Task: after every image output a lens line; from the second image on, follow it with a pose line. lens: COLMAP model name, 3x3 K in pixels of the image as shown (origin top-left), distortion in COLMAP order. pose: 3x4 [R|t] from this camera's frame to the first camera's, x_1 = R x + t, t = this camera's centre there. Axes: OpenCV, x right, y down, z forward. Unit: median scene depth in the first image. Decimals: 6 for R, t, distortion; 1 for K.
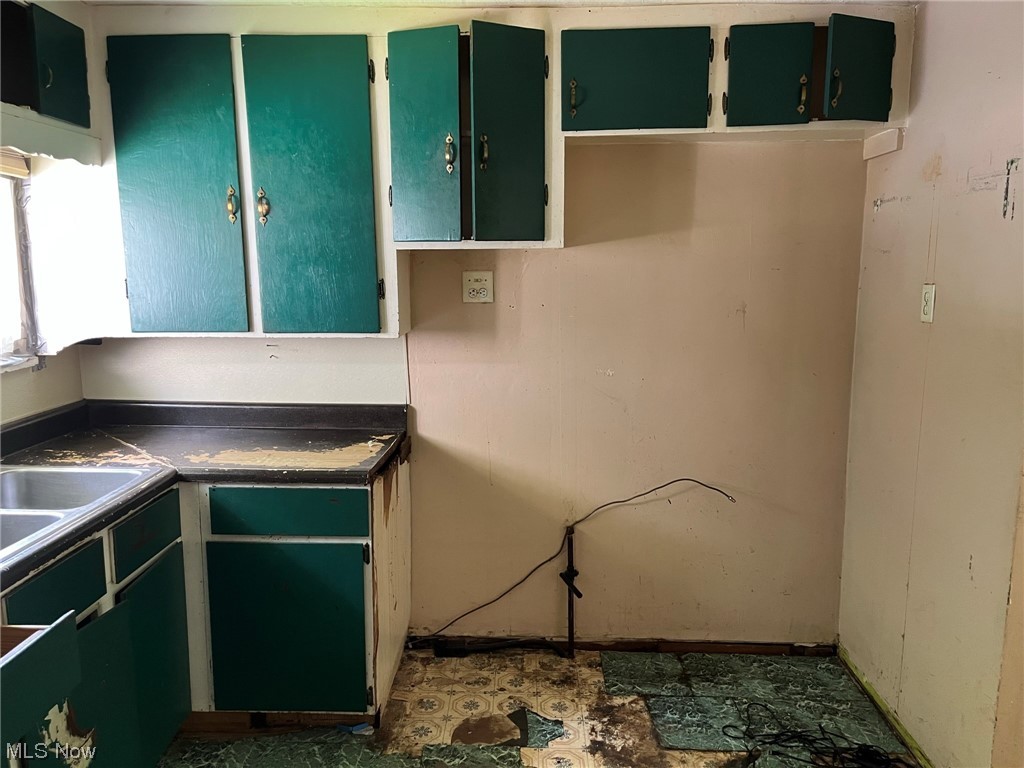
lens RADIAL K [[776.1, 0, 512.6], [0, 776.1, 385.8], [0, 0, 1]] dist [0.062597, -0.082856]
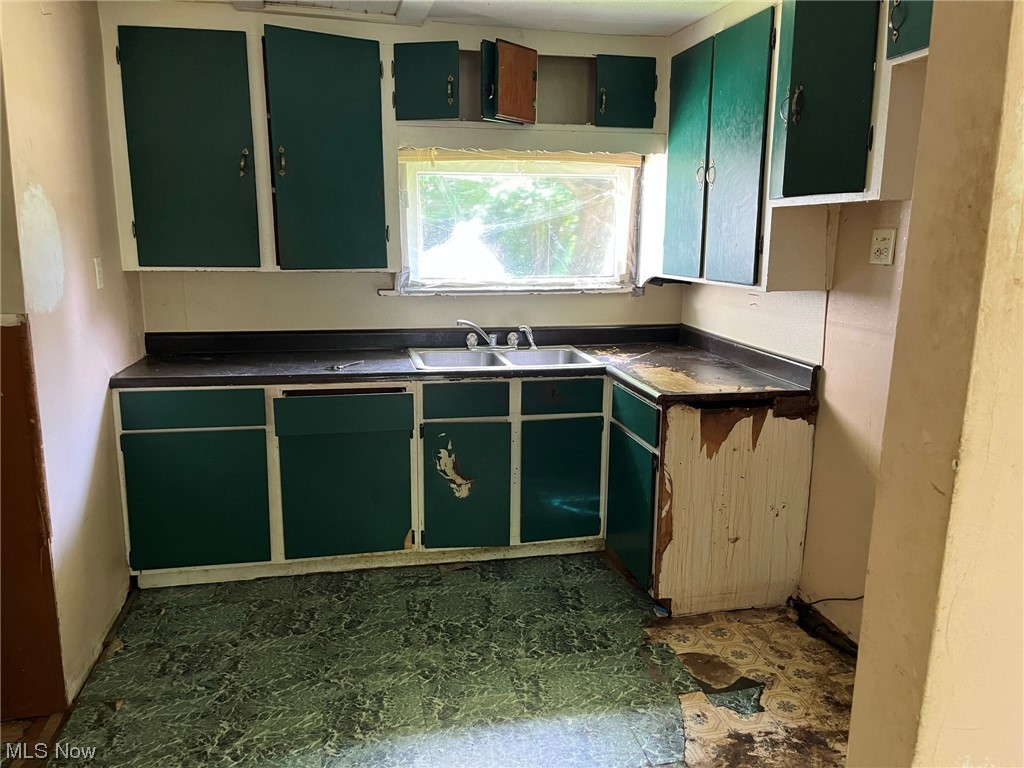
lens RADIAL K [[776.1, 0, 512.8], [0, 776.1, 382.1], [0, 0, 1]] dist [0.062597, -0.082856]
pose [[0.234526, 0.189669, -0.953427, 0.789380], [-0.156701, 0.975331, 0.155481, -0.053616], [0.959397, 0.112939, 0.258462, 0.409587]]
